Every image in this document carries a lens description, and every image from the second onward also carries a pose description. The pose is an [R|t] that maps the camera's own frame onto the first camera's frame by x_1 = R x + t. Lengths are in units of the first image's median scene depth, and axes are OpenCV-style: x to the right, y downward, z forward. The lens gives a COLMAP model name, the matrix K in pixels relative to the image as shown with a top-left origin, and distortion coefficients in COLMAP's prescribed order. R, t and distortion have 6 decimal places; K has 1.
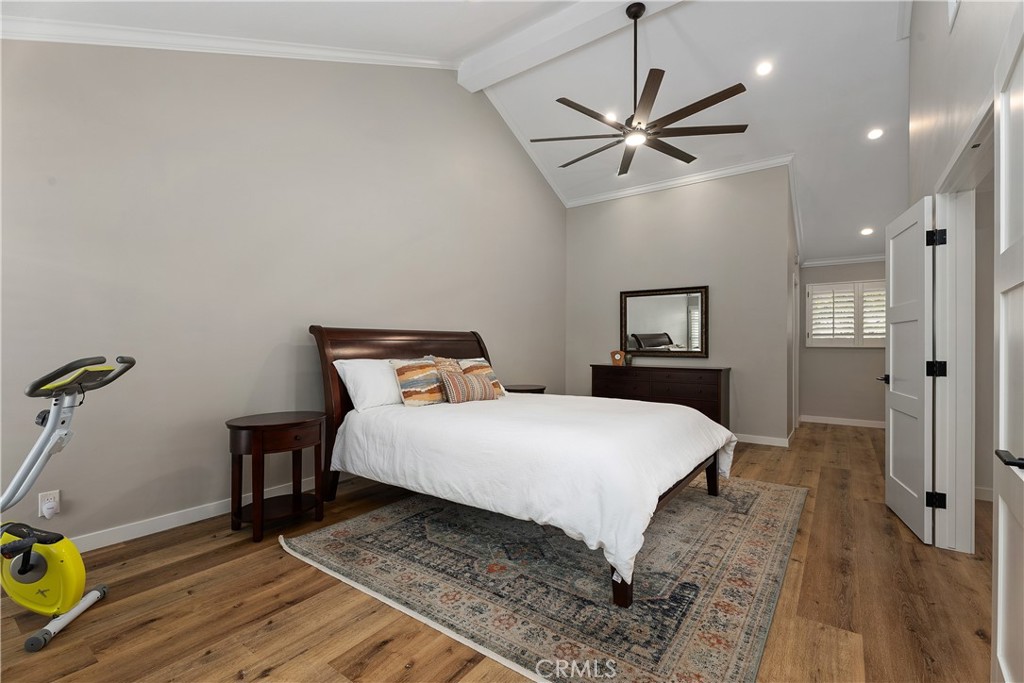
lens RADIAL K [[457.7, 0, 511.0], [0, 457.7, 342.4], [0, 0, 1]] dist [-0.003078, 0.000878]
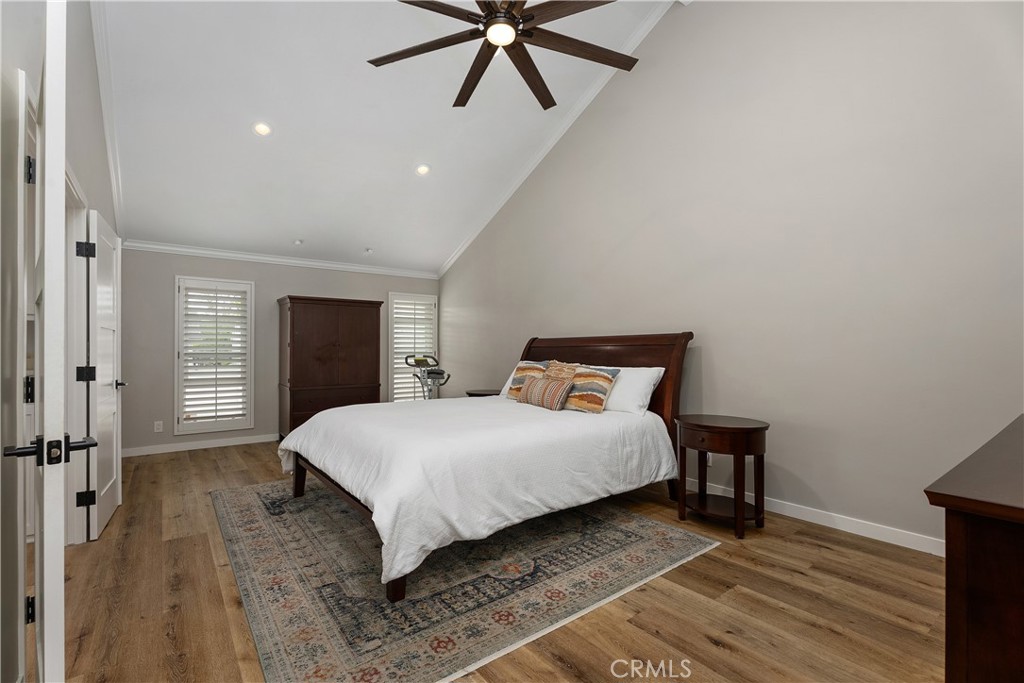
lens RADIAL K [[457.7, 0, 510.3], [0, 457.7, 349.3], [0, 0, 1]] dist [-0.003078, 0.000878]
pose [[-0.290719, -0.003464, -0.956802, 1.234740], [0.007076, 0.999958, -0.005770, 0.010942], [0.956782, -0.008448, -0.290683, 1.668893]]
